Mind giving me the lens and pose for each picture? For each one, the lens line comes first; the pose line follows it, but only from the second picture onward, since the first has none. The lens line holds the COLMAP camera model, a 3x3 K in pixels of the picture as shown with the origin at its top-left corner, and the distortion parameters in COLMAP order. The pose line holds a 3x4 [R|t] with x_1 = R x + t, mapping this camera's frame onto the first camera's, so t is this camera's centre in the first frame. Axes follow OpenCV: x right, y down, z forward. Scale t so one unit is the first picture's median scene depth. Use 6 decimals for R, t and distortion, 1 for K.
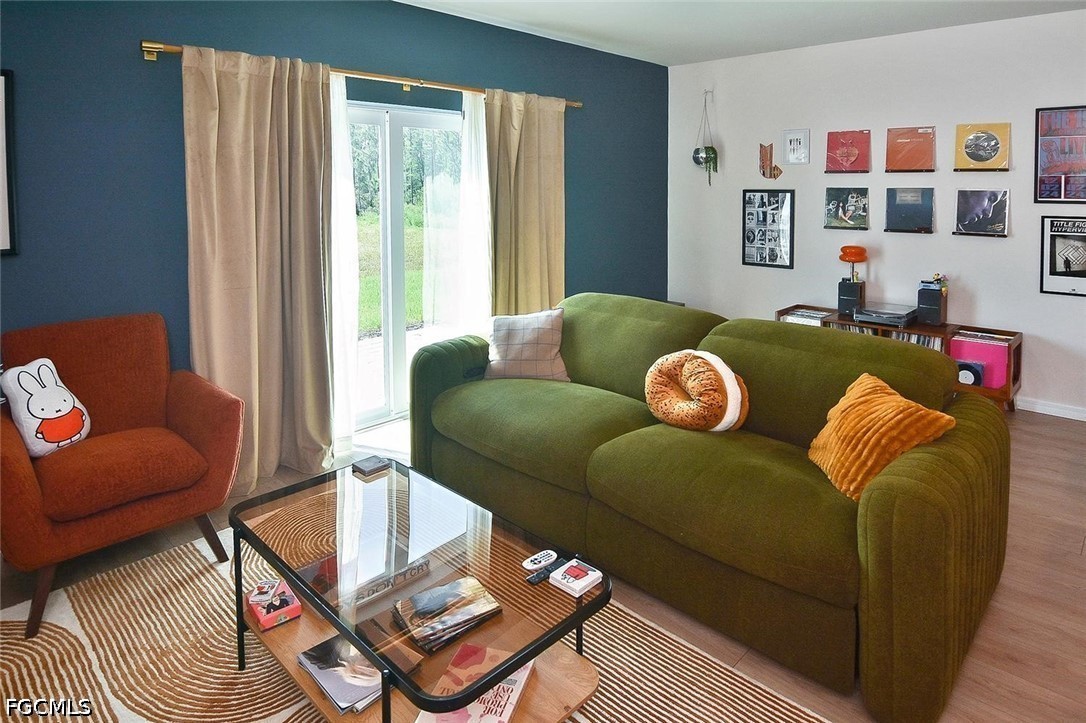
lens RADIAL K [[645.6, 0, 562.4], [0, 645.6, 208.7], [0, 0, 1]] dist [-0.018299, -0.004416]
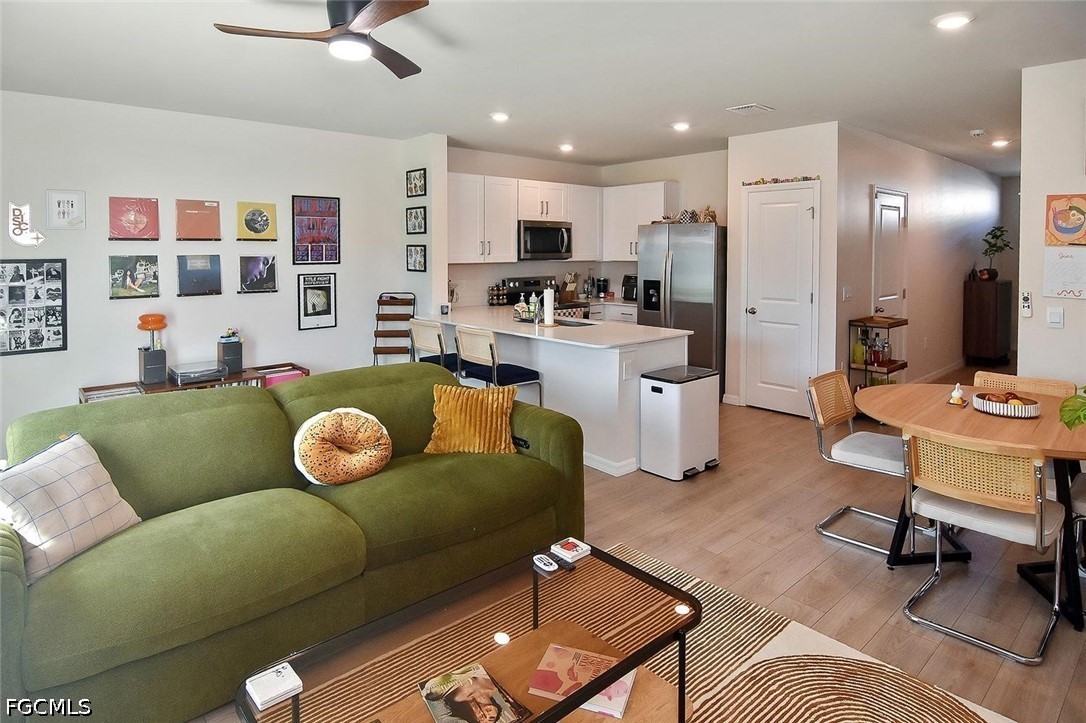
lens RADIAL K [[606.3, 0, 526.3], [0, 606.3, 265.3], [0, 0, 1]] dist [-0.015446, -0.003662]
pose [[0.110343, -0.027208, 0.993521, -0.410976], [0.041199, 0.998891, 0.022779, -0.014716], [-0.993039, 0.038419, 0.111341, 0.315160]]
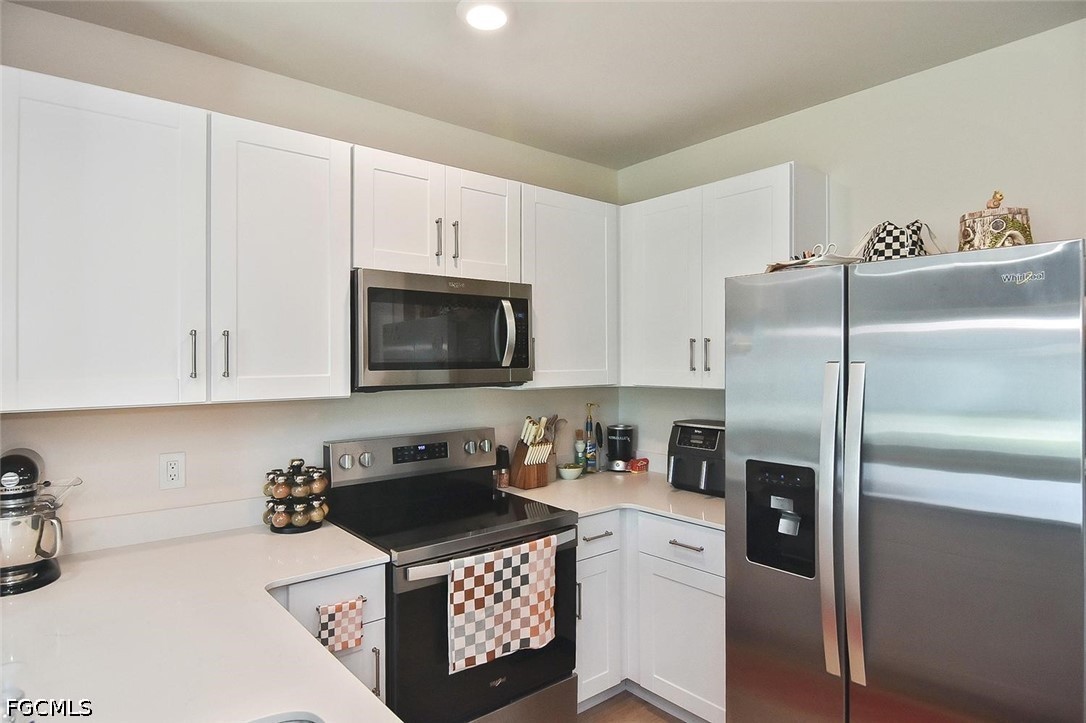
lens RADIAL K [[606.3, 0, 549.1], [0, 606.3, 360.9], [0, 0, 1]] dist [-0.015446, -0.003662]
pose [[0.126205, -0.004604, 0.991993, 0.516904], [0.046771, 0.998905, -0.001314, -0.011136], [-0.990901, 0.046562, 0.126282, 0.285086]]
